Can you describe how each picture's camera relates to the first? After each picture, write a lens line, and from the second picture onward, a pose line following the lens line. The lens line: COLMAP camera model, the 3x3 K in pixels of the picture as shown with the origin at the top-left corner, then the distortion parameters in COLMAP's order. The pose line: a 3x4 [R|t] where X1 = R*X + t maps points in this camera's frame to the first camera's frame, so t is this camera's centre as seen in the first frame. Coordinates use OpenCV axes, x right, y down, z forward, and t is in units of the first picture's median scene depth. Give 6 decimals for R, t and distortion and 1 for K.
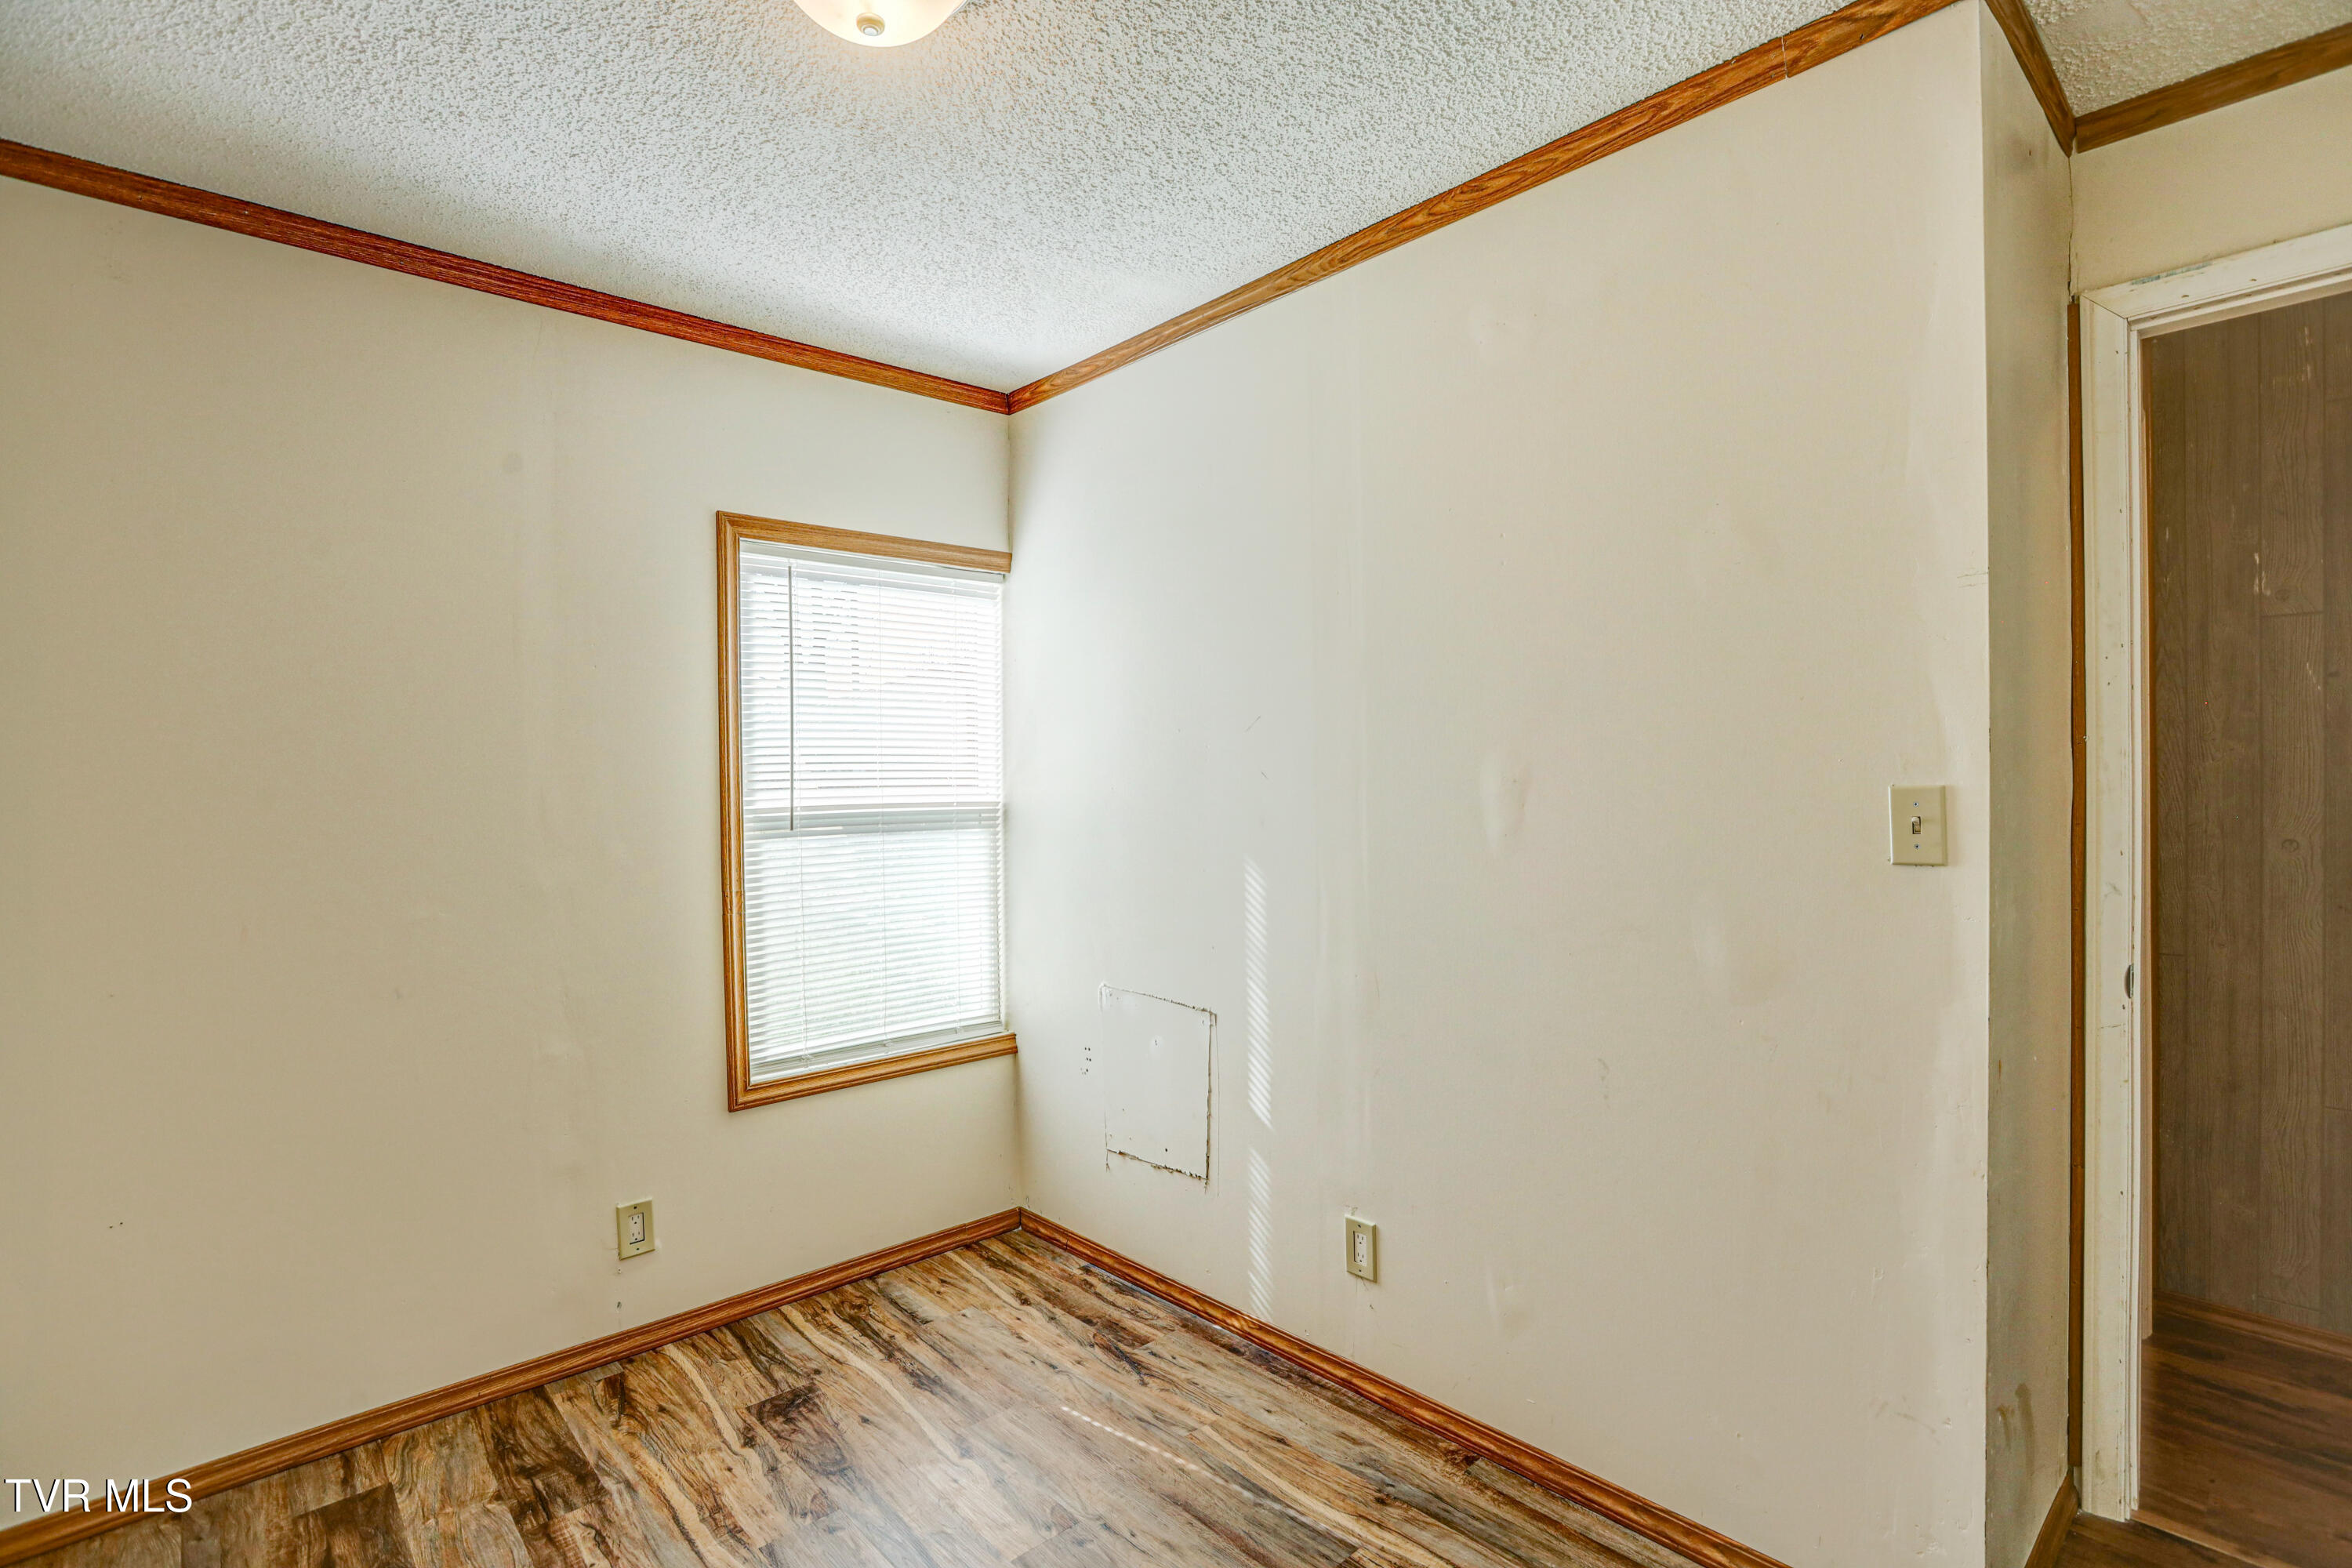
lens RADIAL K [[1127.1, 0, 1174.0], [0, 1127.1, 770.1], [0, 0, 1]] dist [-0.041040, 0.014895]
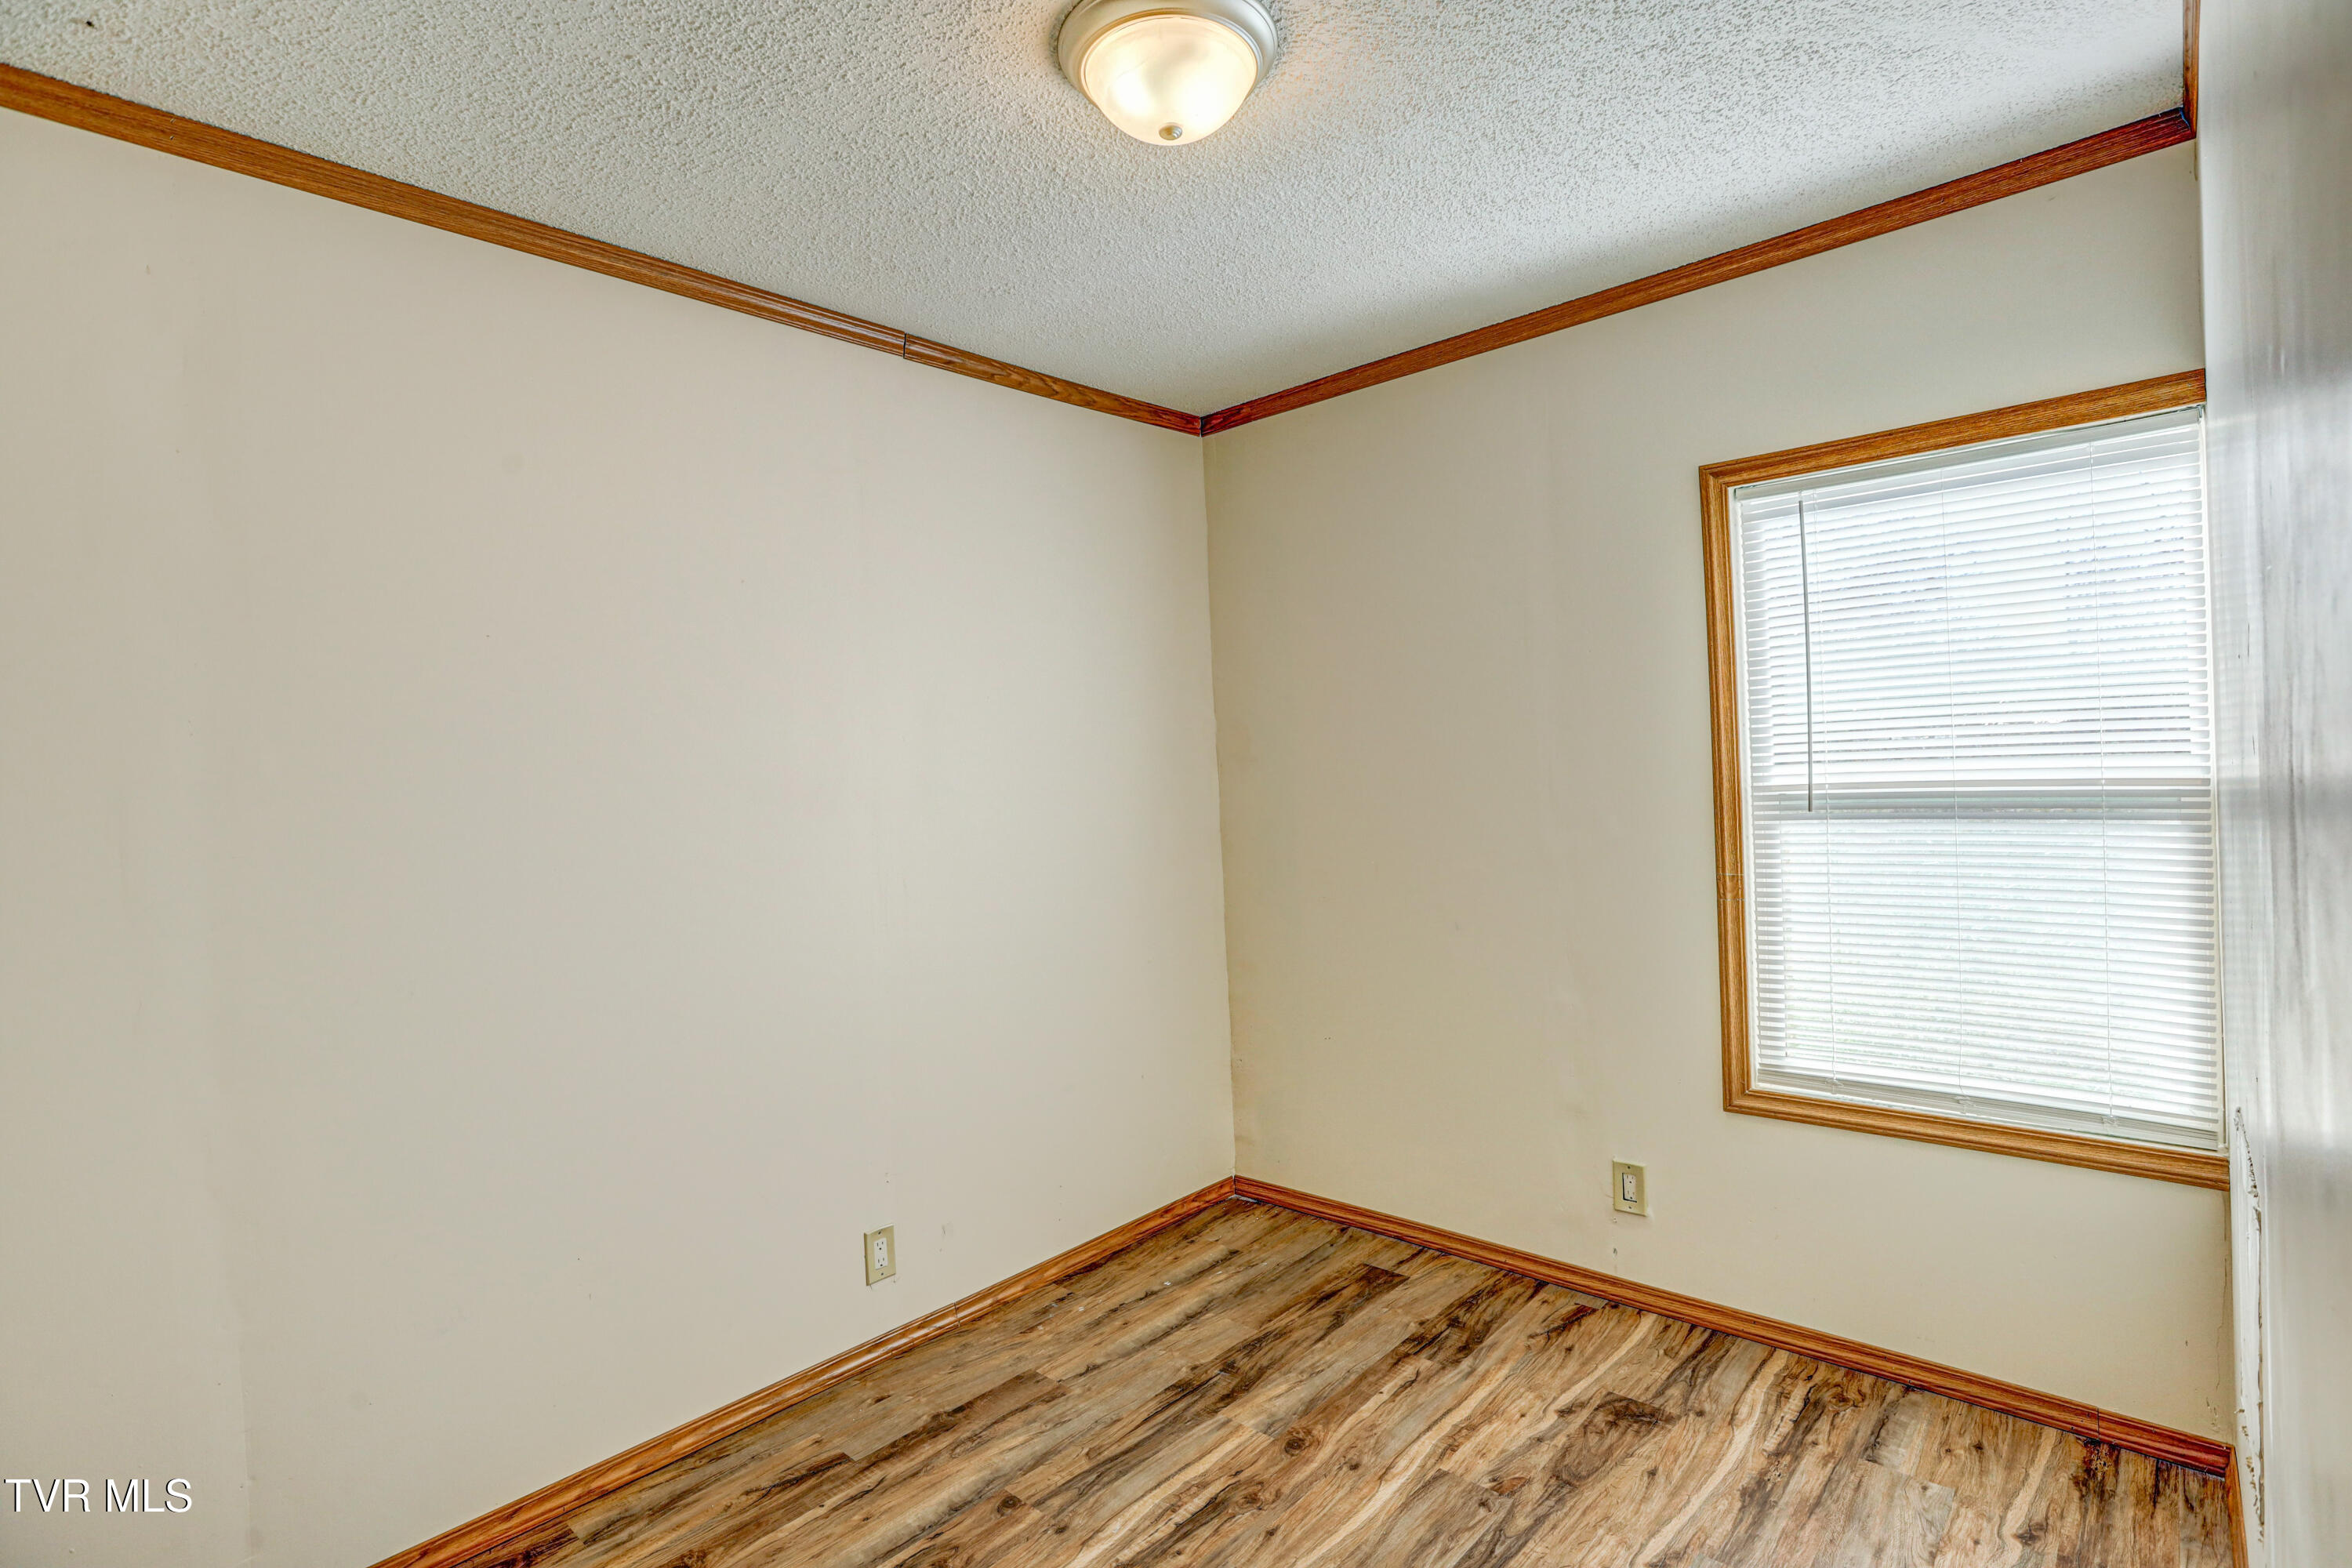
lens RADIAL K [[1127.1, 0, 1174.0], [0, 1127.1, 770.1], [0, 0, 1]] dist [-0.041040, 0.014895]
pose [[0.077108, 0.013224, -0.996935, 0.483930], [0.041898, 0.998986, 0.016492, -0.012413], [0.996142, -0.043042, 0.076475, 0.476458]]
